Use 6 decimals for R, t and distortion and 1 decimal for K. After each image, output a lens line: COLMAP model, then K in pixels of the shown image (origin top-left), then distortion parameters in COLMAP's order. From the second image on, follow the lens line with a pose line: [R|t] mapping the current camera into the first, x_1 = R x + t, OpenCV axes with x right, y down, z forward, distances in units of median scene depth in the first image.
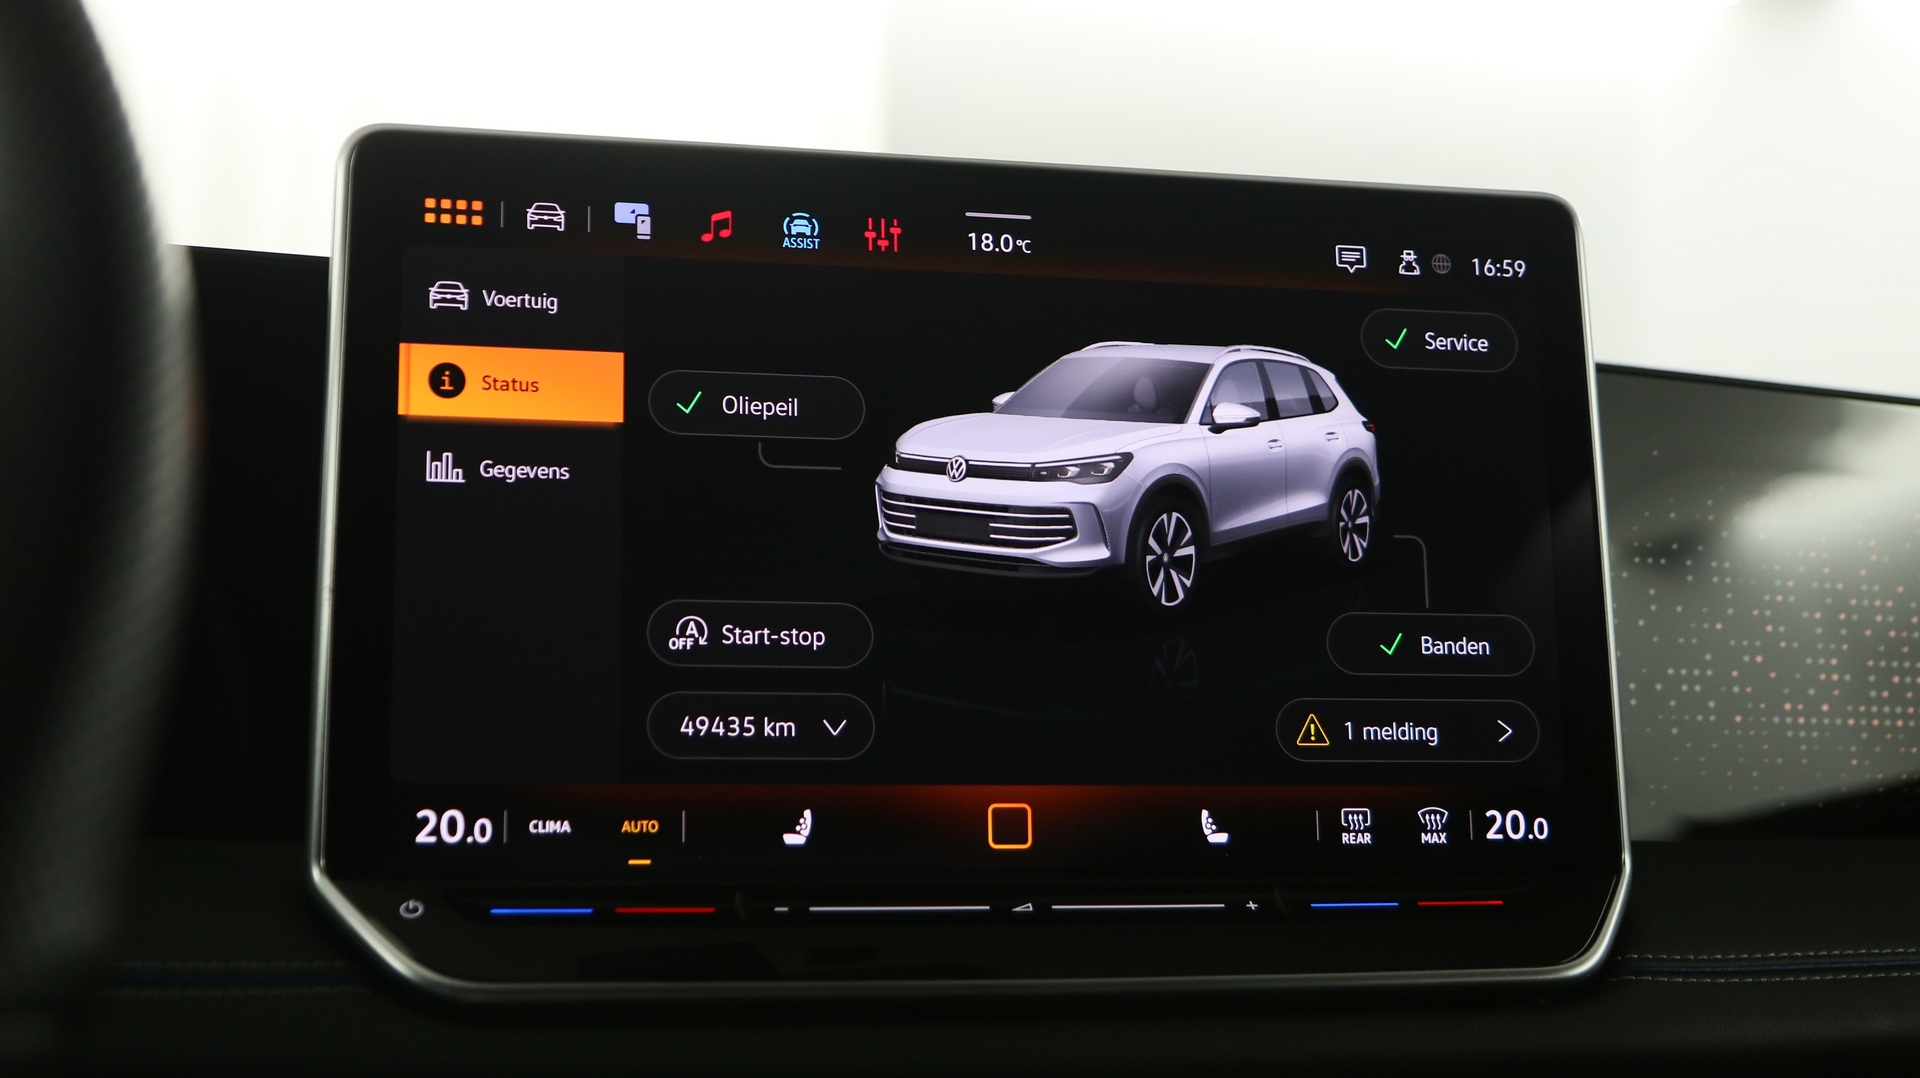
lens RADIAL K [[2398.4, 0, 951.6], [0, 2398.4, 524.4], [0, 0, 1]] dist [-0.030141, 0.000000]
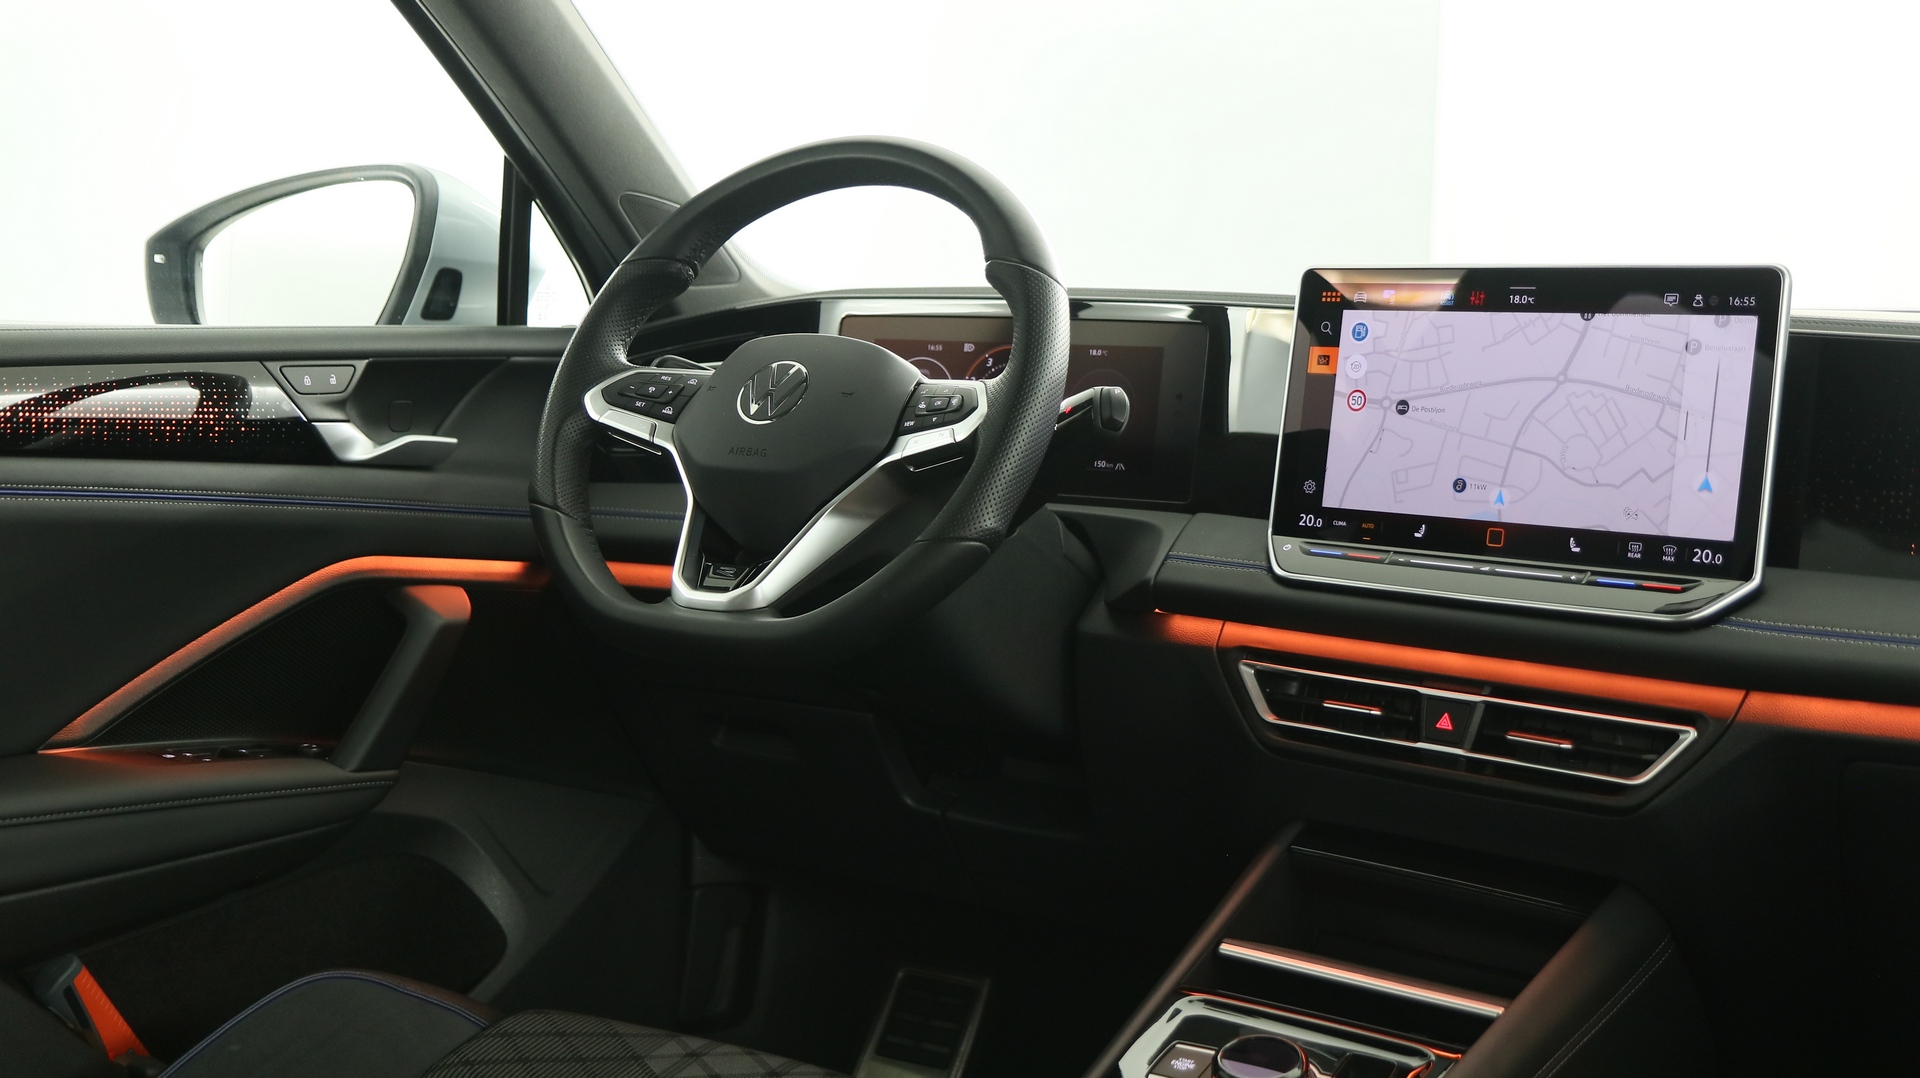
lens RADIAL K [[2168.2, 0, 960.9], [0, 2168.2, 551.1], [0, 0, 1]] dist [0.012236, 0.000000]
pose [[0.586292, 0.084168, -0.805715, 1.523390], [0.027366, 0.991963, 0.123537, -0.156590], [0.809637, -0.094478, 0.579277, -0.777501]]
